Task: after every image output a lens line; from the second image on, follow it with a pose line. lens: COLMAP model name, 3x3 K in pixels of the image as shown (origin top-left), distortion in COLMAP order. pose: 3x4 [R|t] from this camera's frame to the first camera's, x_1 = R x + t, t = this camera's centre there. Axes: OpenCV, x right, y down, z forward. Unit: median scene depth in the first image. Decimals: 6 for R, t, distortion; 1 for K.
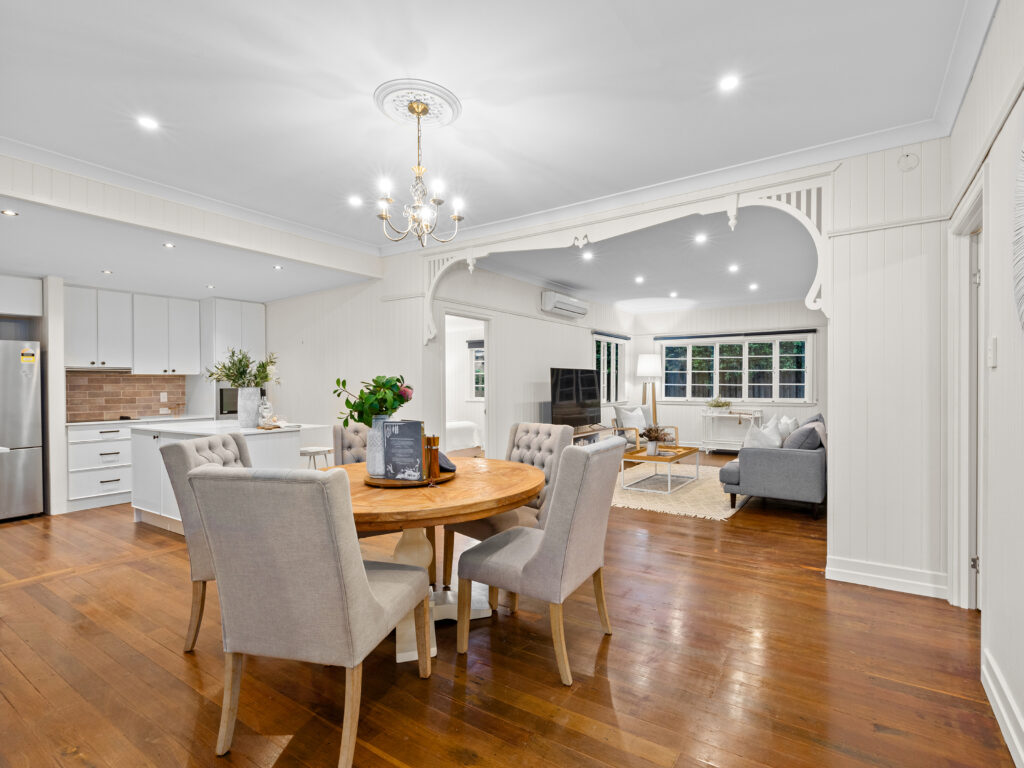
lens RADIAL K [[489.9, 0, 546.7], [0, 489.9, 387.8], [0, 0, 1]] dist [0.000617, -0.000727]
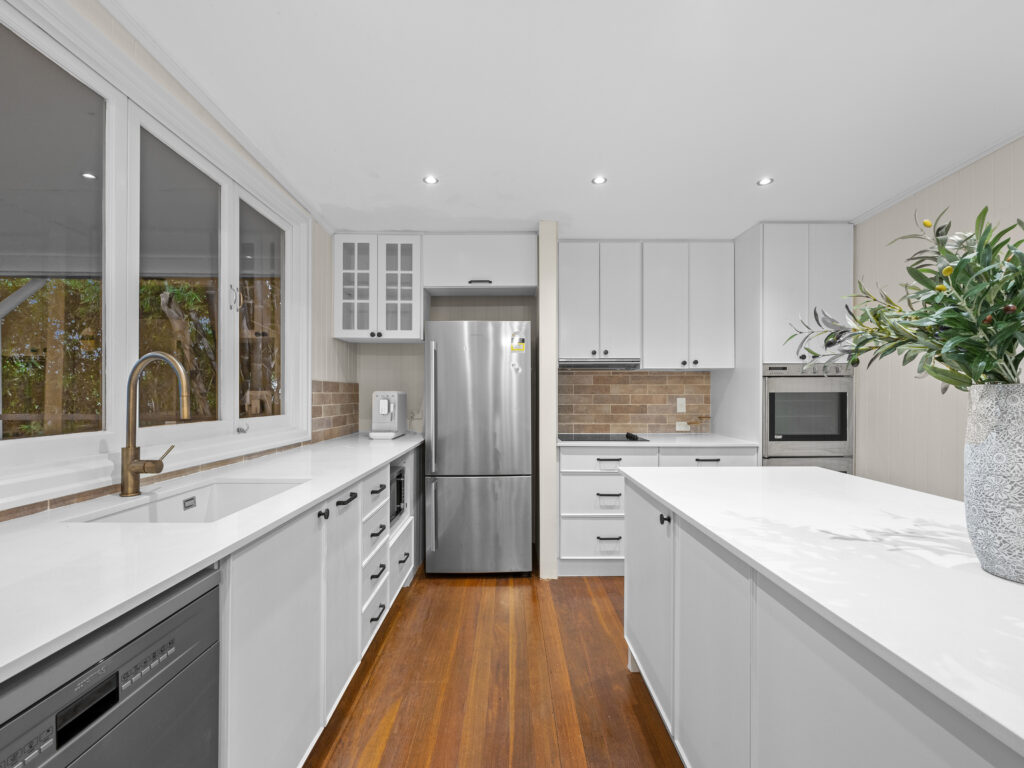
lens RADIAL K [[470.2, 0, 515.7], [0, 470.2, 392.4], [0, 0, 1]] dist [0.001313, -0.000179]
pose [[0.540559, 0.009388, -0.841254, -0.409544], [-0.008966, 0.999945, 0.005397, 0.001184], [0.841258, 0.004626, 0.540613, 0.520550]]
